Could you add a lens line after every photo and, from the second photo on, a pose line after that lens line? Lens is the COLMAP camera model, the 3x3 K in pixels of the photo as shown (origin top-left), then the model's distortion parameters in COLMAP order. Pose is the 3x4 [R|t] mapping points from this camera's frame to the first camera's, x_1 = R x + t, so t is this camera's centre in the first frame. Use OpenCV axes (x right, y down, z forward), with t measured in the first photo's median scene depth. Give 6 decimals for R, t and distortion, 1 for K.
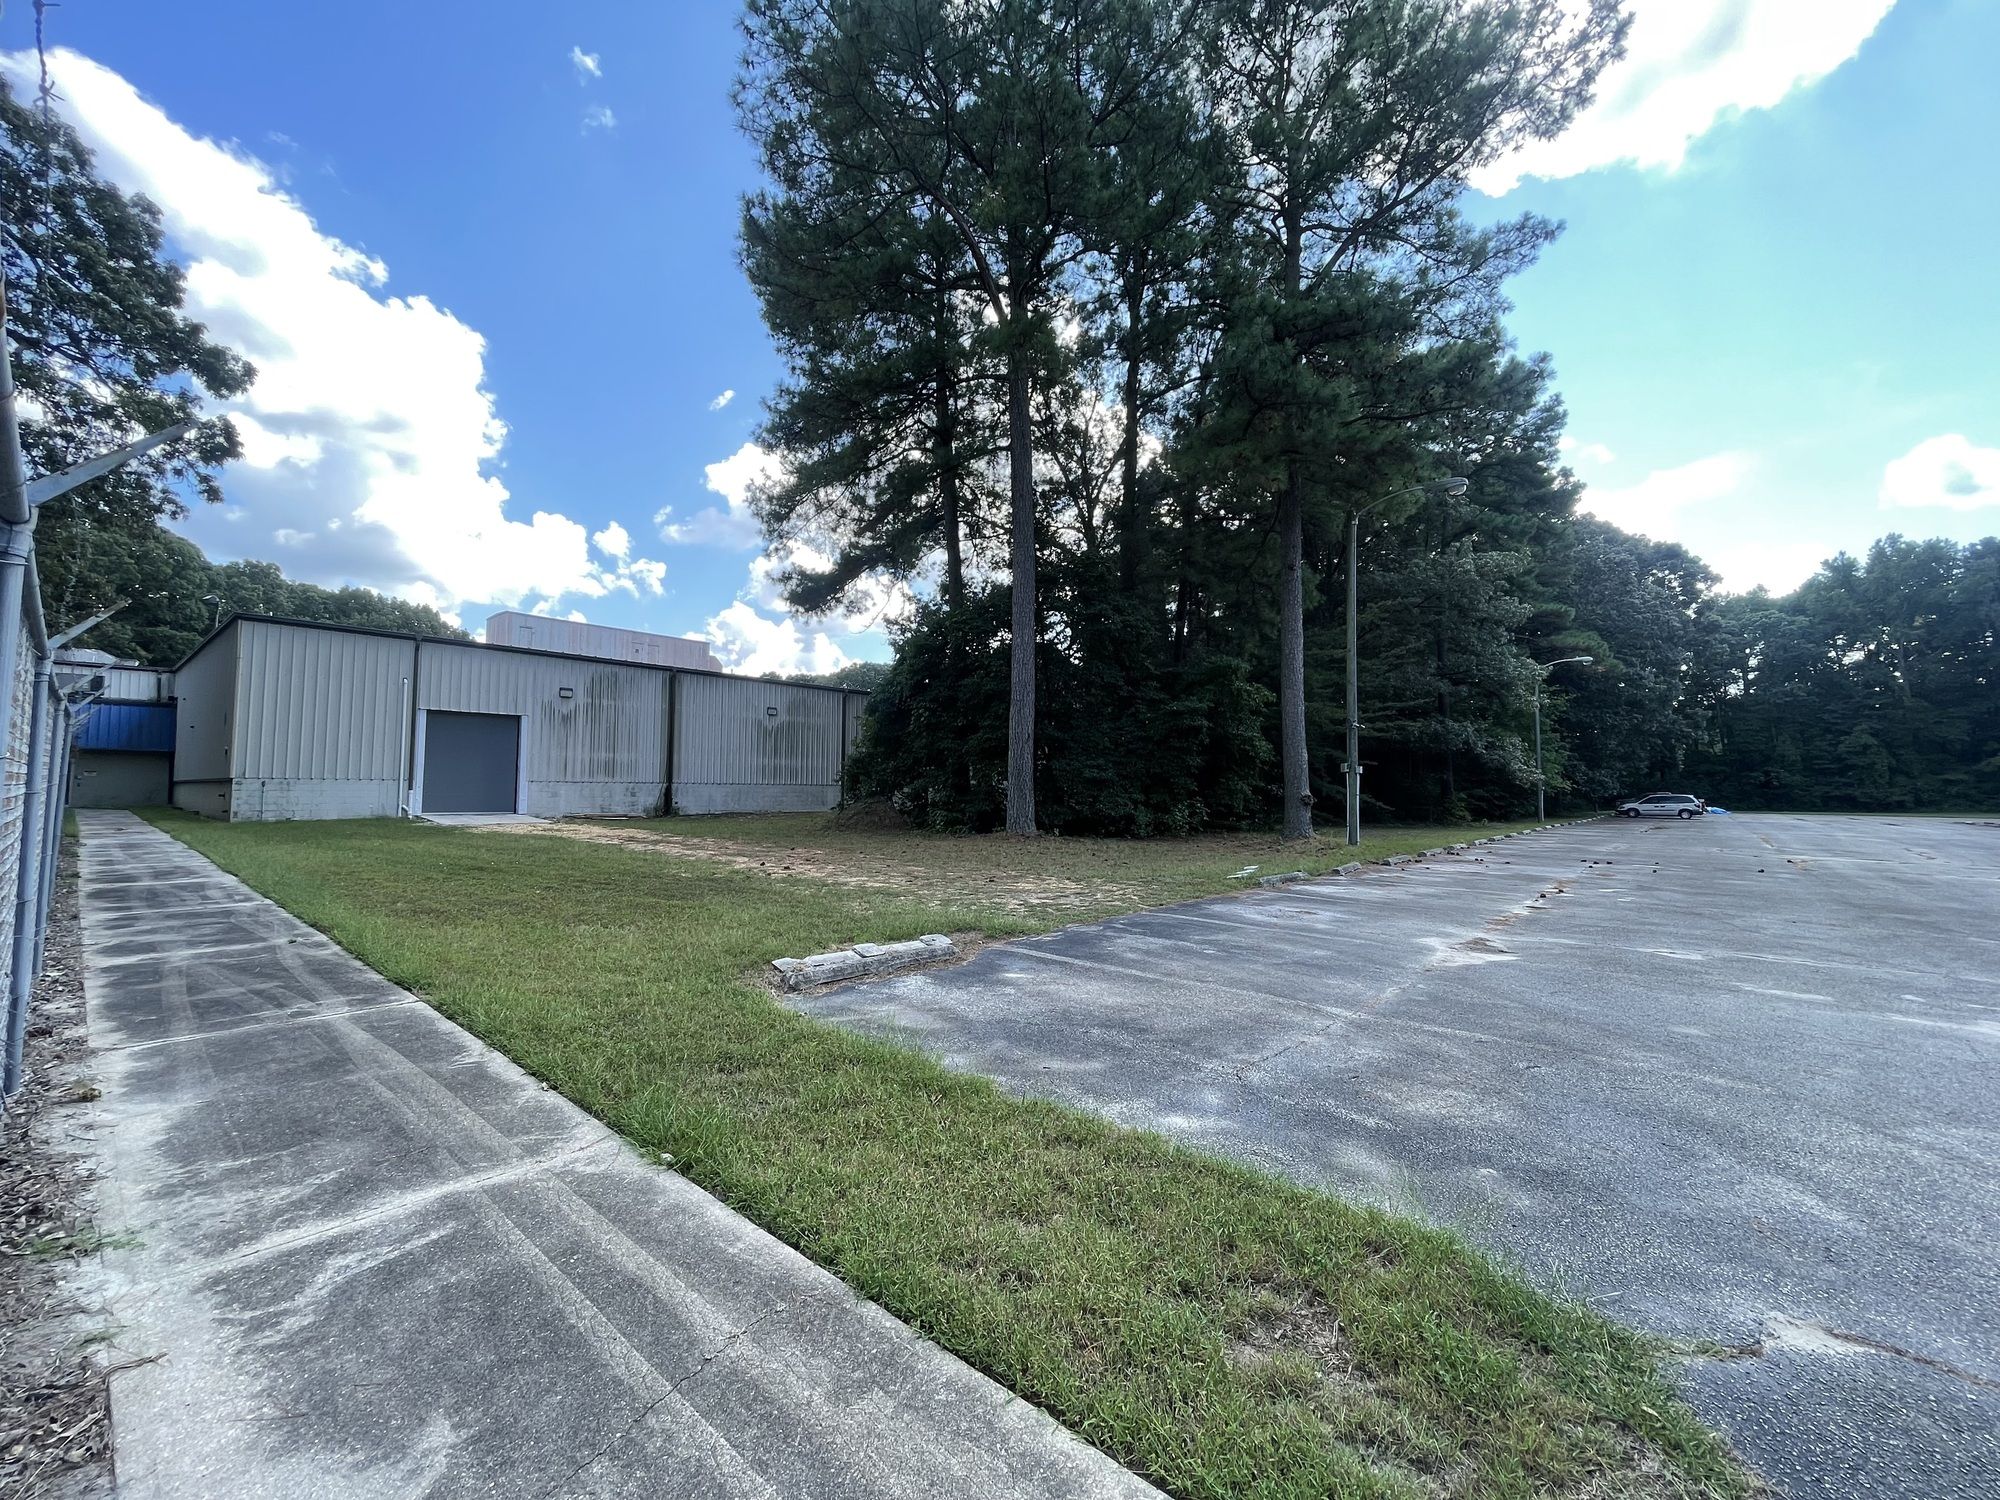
lens RADIAL K [[812.5, 0, 998.6], [0, 812.5, 734.6], [0, 0, 1]] dist [0.000116, -0.000111]
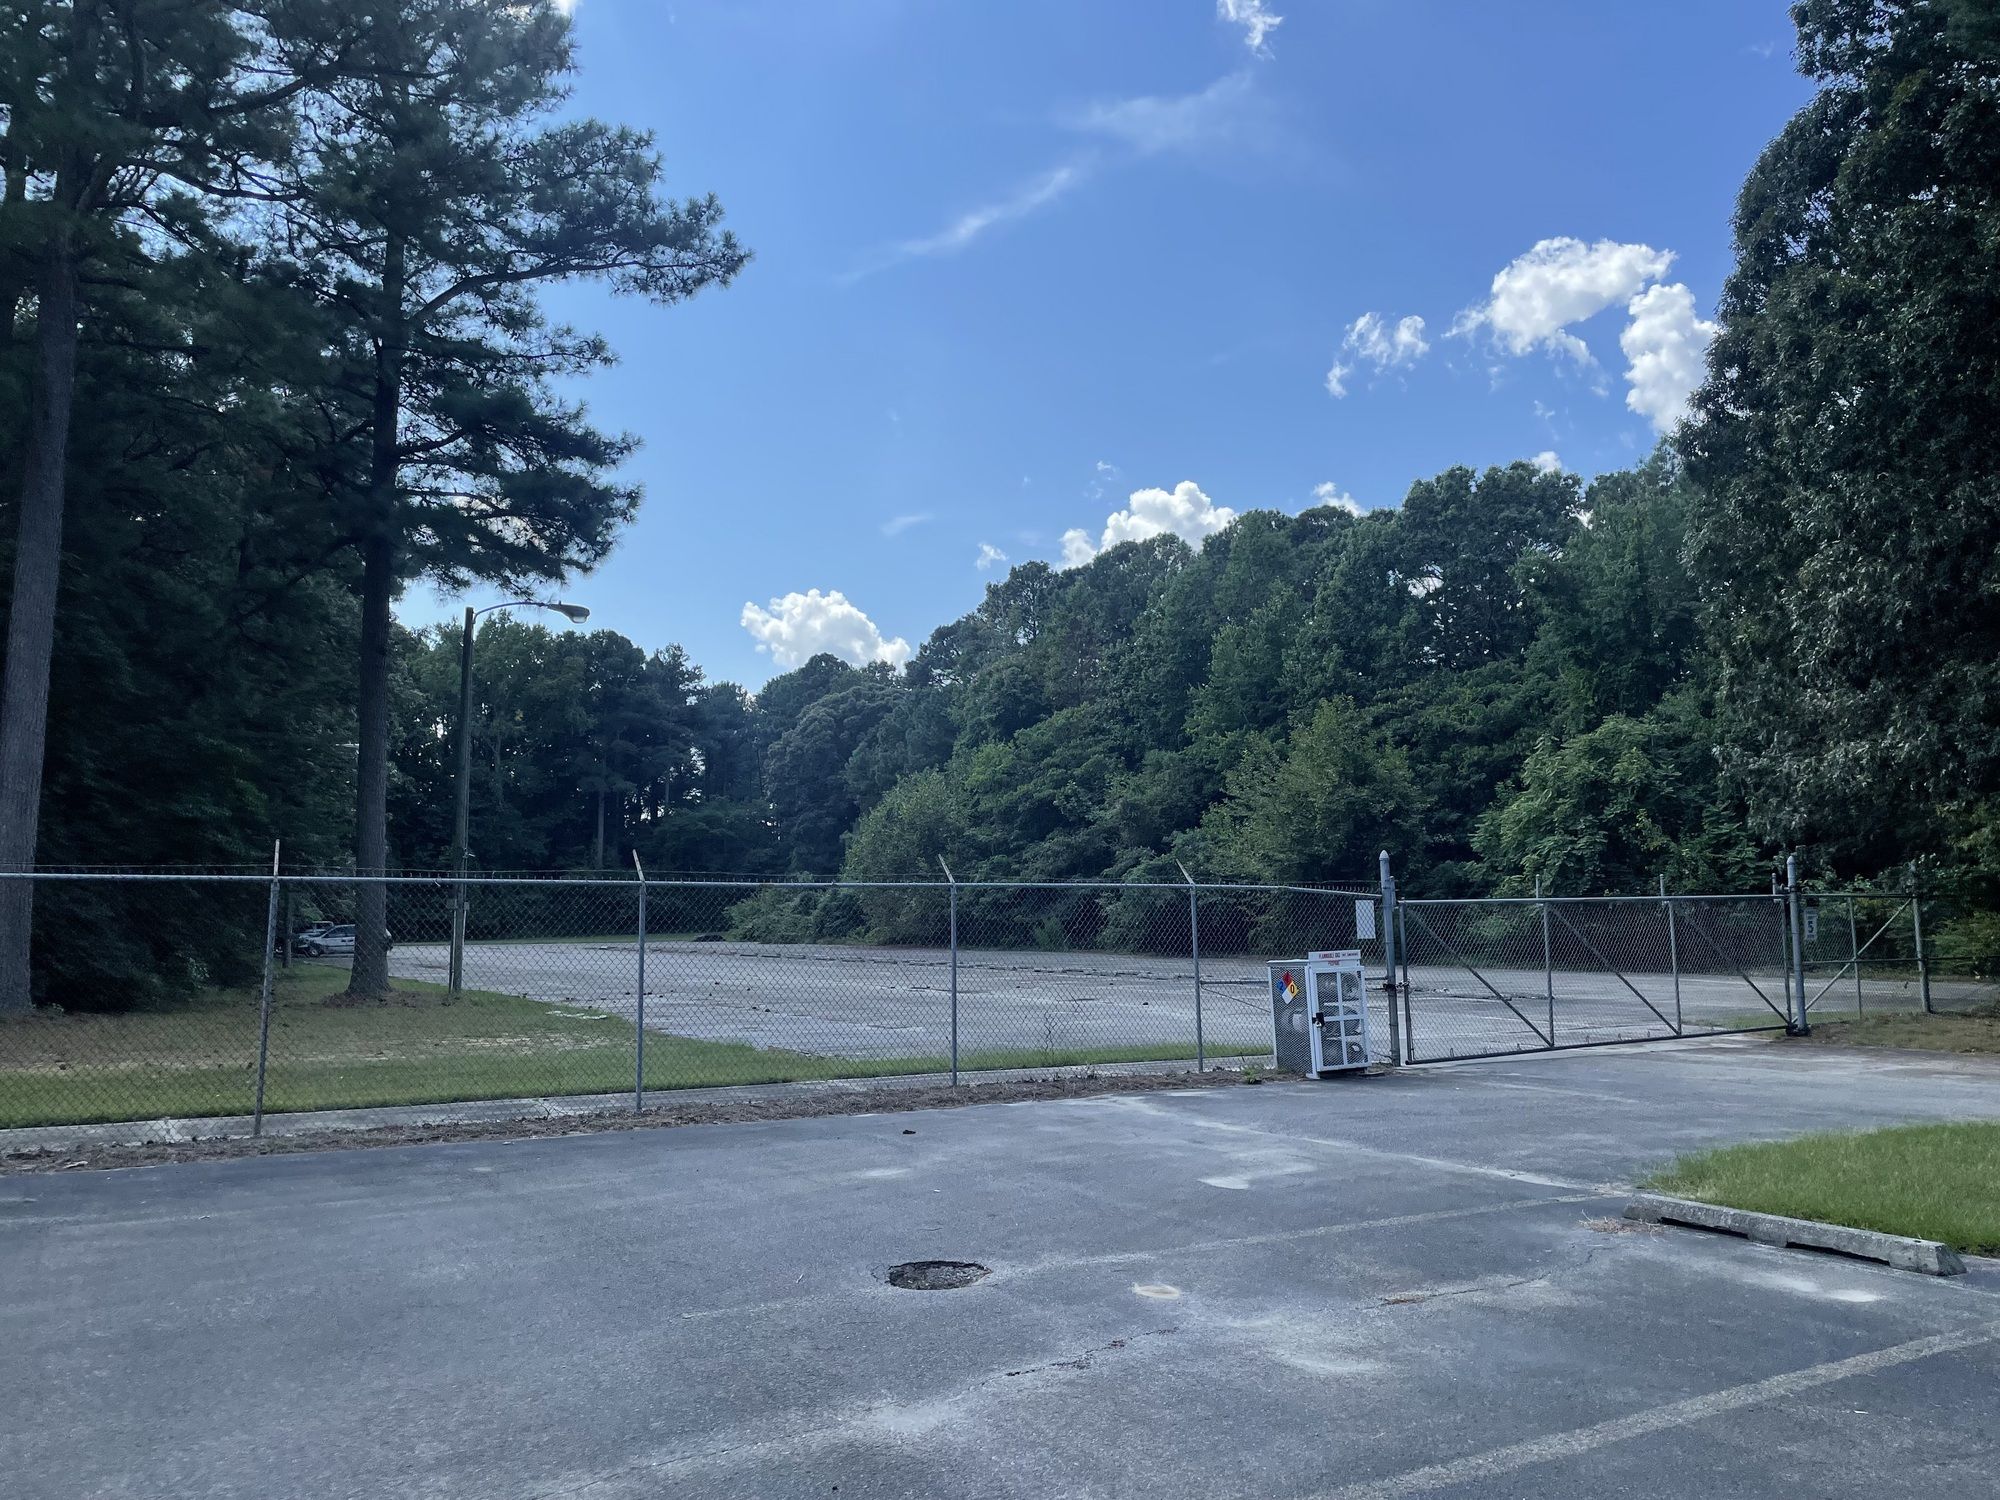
lens RADIAL K [[1528.0, 0, 1000.0], [0, 1528.0, 750.0], [0, 0, 1]] dist [0.049900, -0.000535]
pose [[0.324608, 0.088497, 0.941700, -0.791281], [-0.053418, 0.995740, -0.075163, -0.025791], [-0.944339, -0.025905, 0.327952, -0.069383]]
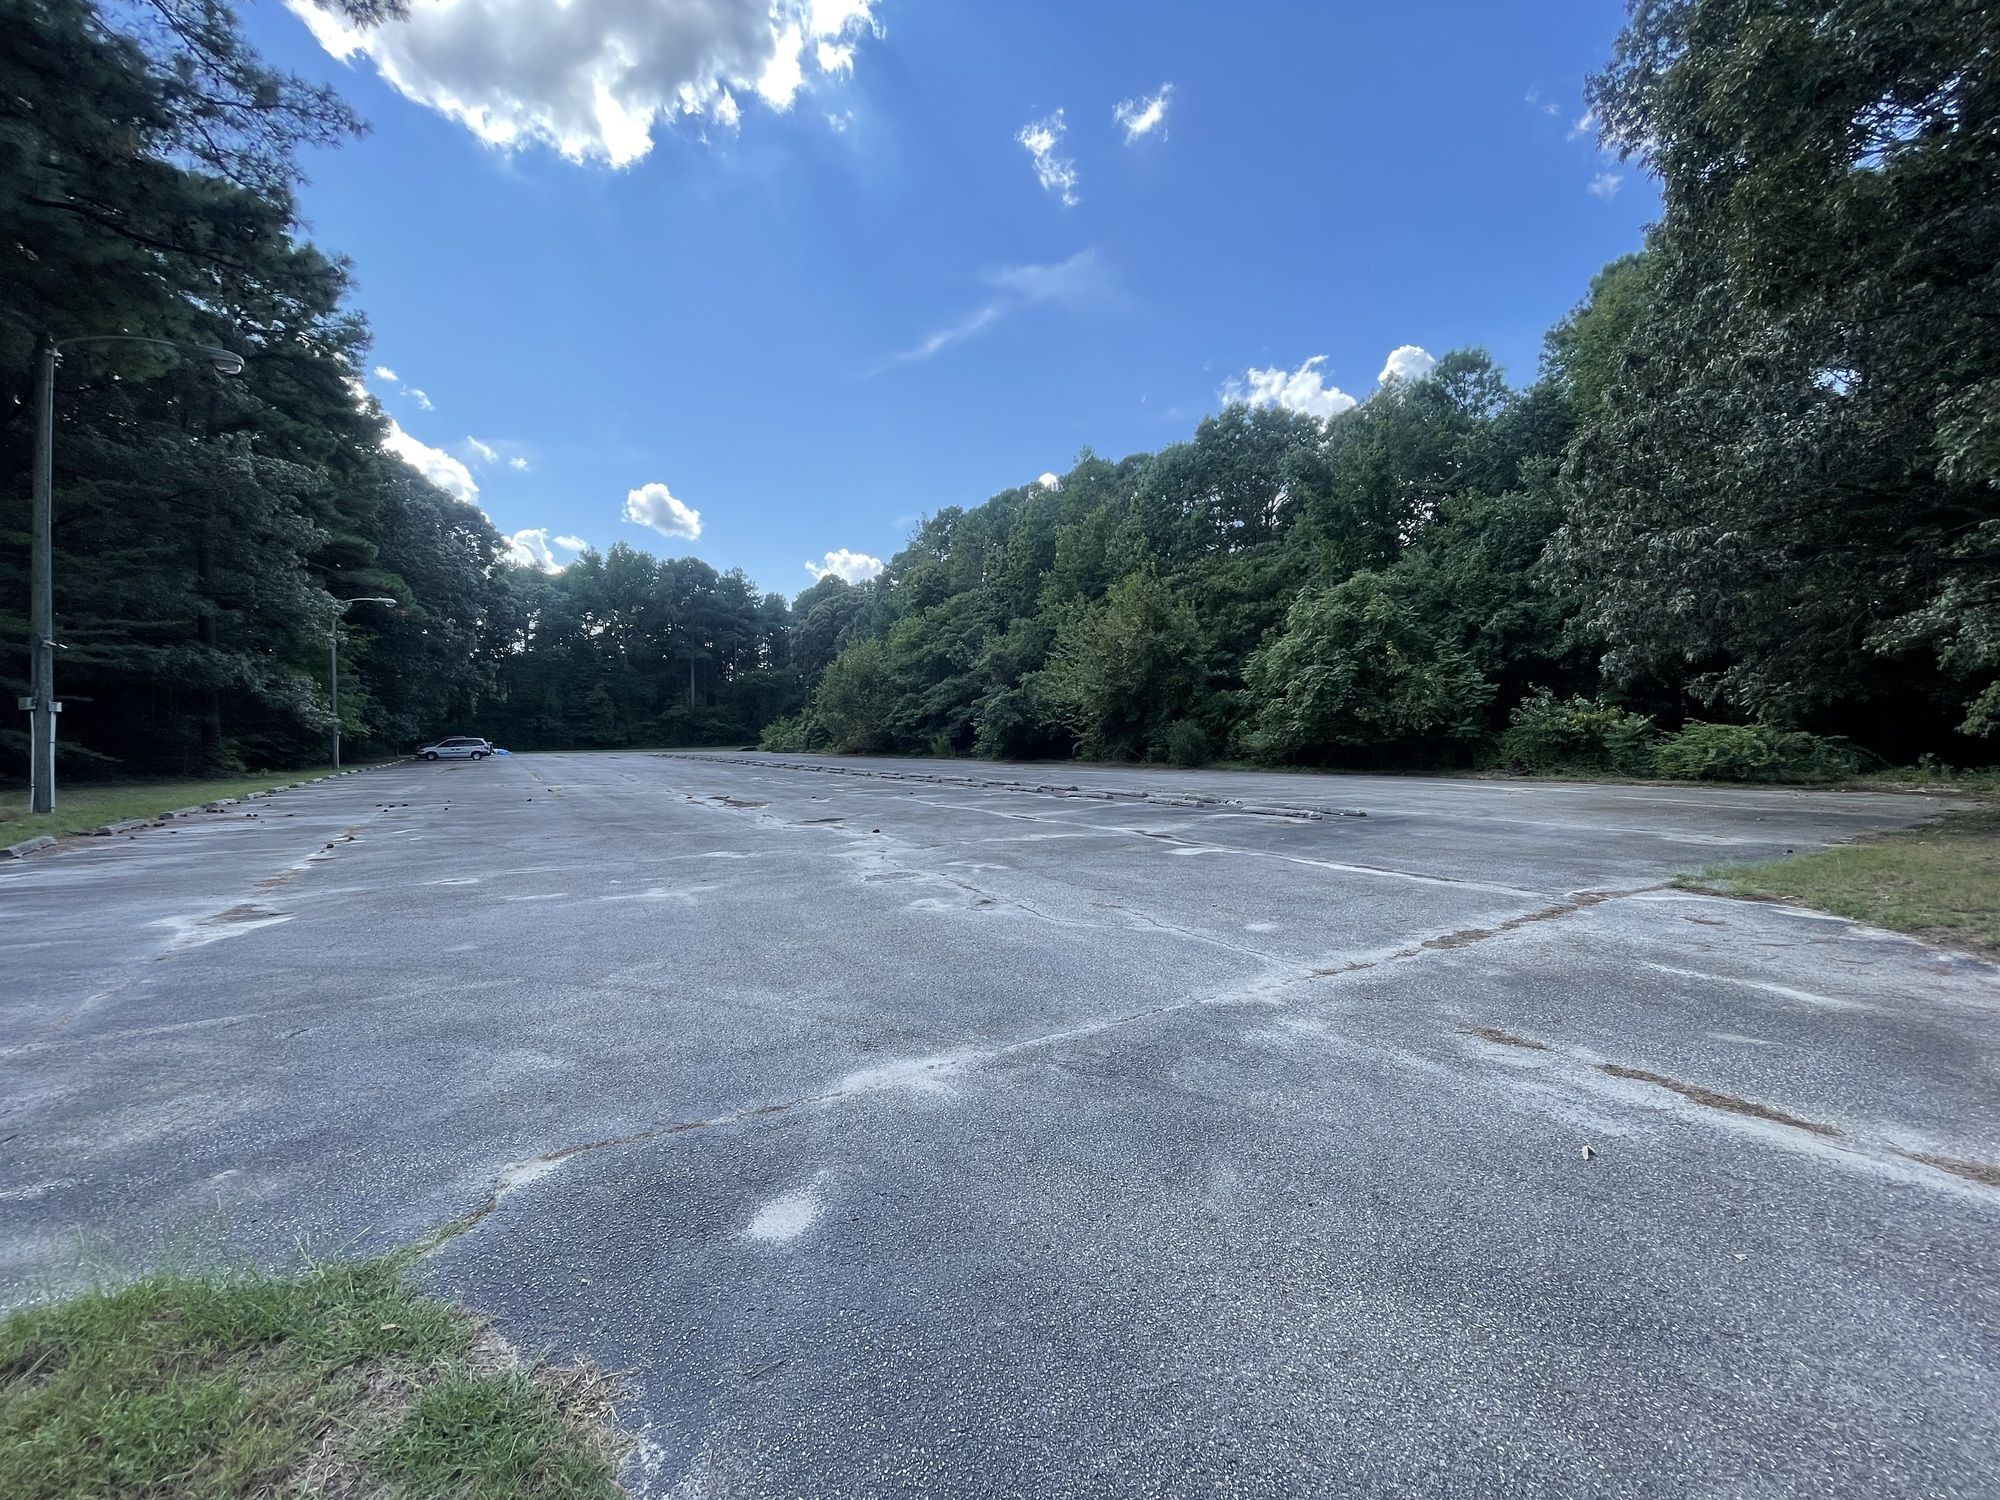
lens RADIAL K [[804.9, 0, 990.6], [0, 804.9, 745.4], [0, 0, 1]] dist [0.002286, 0.000612]
pose [[0.302752, -0.020772, 0.952843, 0.013153], [-0.055143, 0.997706, 0.039271, 0.003276], [-0.951473, -0.064431, 0.300912, 0.002904]]
